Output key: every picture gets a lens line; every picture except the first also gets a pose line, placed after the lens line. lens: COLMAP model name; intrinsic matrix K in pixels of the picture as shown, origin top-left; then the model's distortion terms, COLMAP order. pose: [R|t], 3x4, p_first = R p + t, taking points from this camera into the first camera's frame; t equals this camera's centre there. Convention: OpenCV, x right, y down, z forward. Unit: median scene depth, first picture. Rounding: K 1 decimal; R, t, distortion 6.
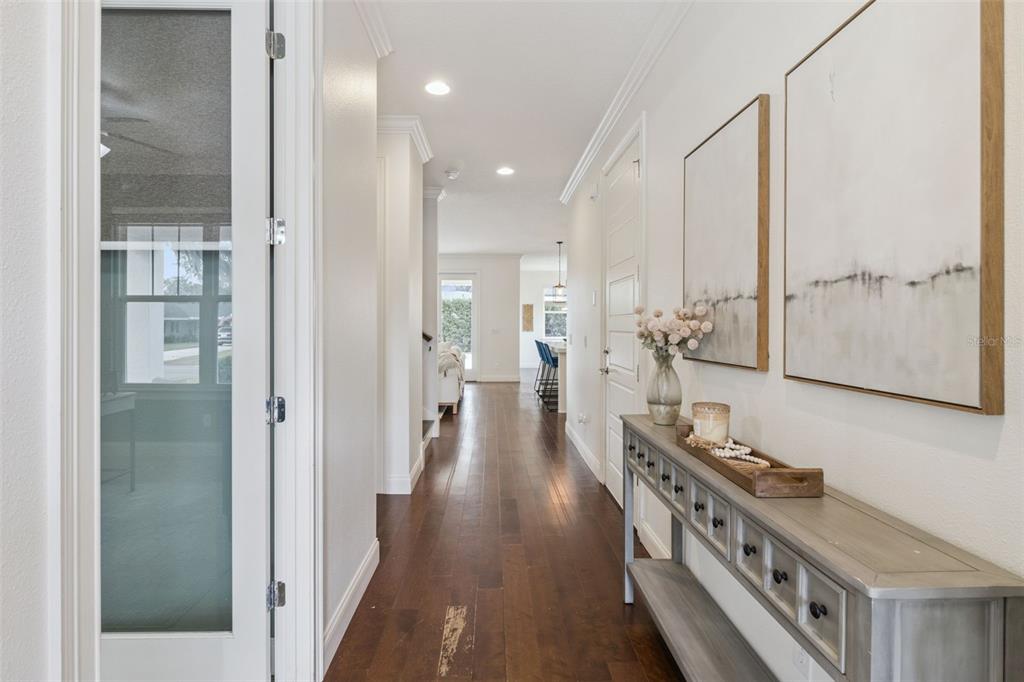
lens RADIAL K [[522.0, 0, 507.8], [0, 522.0, 323.9], [0, 0, 1]] dist [0.001010, 0.000217]
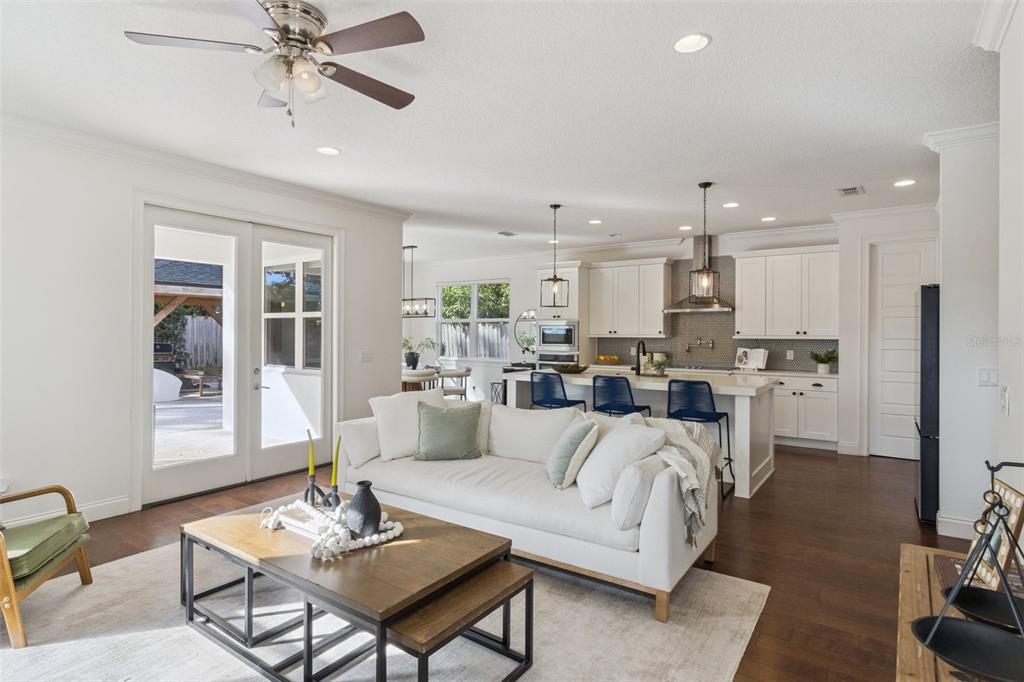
lens RADIAL K [[544.6, 0, 504.0], [0, 544.6, 323.0], [0, 0, 1]] dist [-0.001557, -0.000280]
pose [[0.610327, 0.014568, 0.792015, -0.438132], [-0.003652, 0.999872, -0.015577, -0.012369], [-0.792141, 0.006615, 0.610302, 0.683580]]
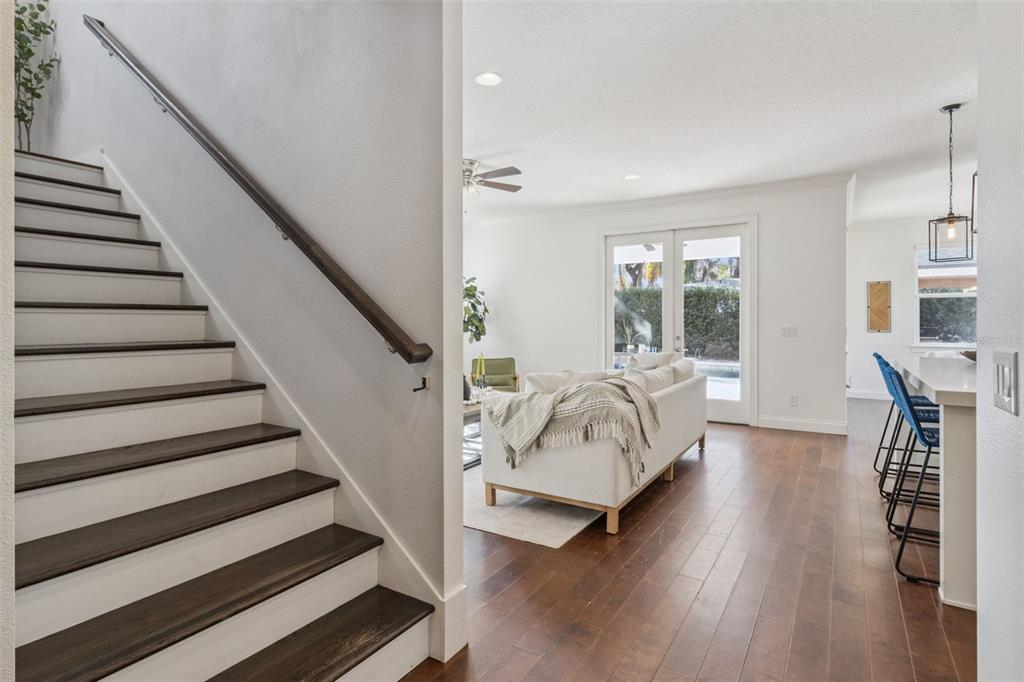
lens RADIAL K [[522.0, 0, 507.8], [0, 522.0, 323.9], [0, 0, 1]] dist [0.001010, 0.000217]
pose [[0.819143, 0.000885, -0.573588, 0.053266], [0.002309, 0.999986, 0.004839, 0.004910], [0.573584, -0.005288, 0.819129, 0.497361]]
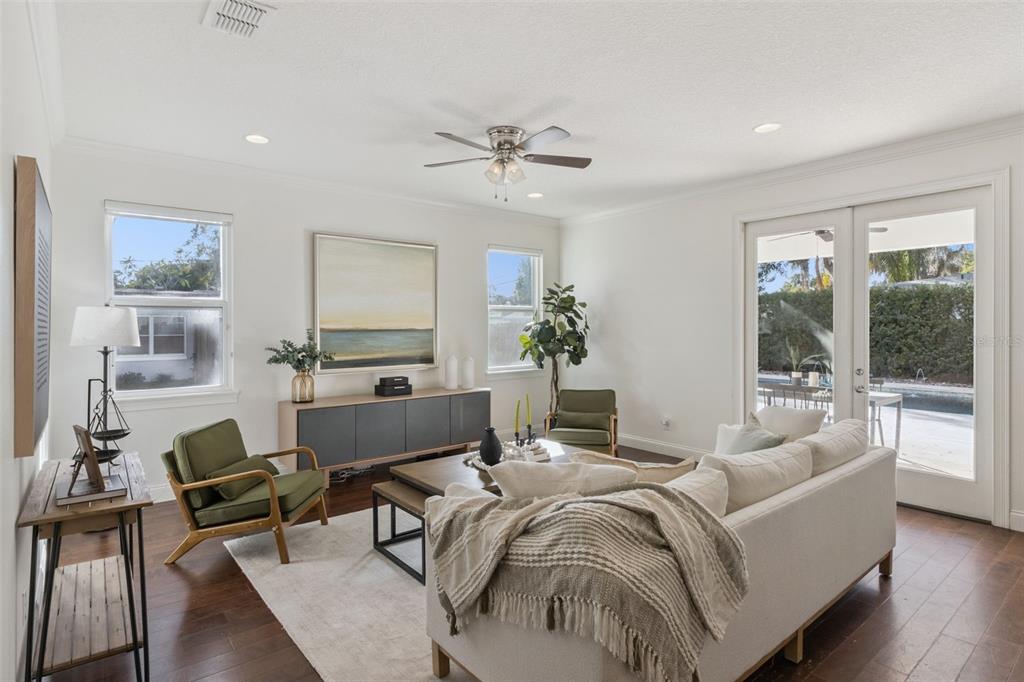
lens RADIAL K [[528.5, 0, 509.5], [0, 528.5, 327.7], [0, 0, 1]] dist [-0.000920, -0.000636]
pose [[0.590964, 0.000910, -0.806697, 0.030648], [0.003607, 0.999986, 0.003771, -0.013675], [0.806690, -0.005138, 0.590953, 0.682336]]
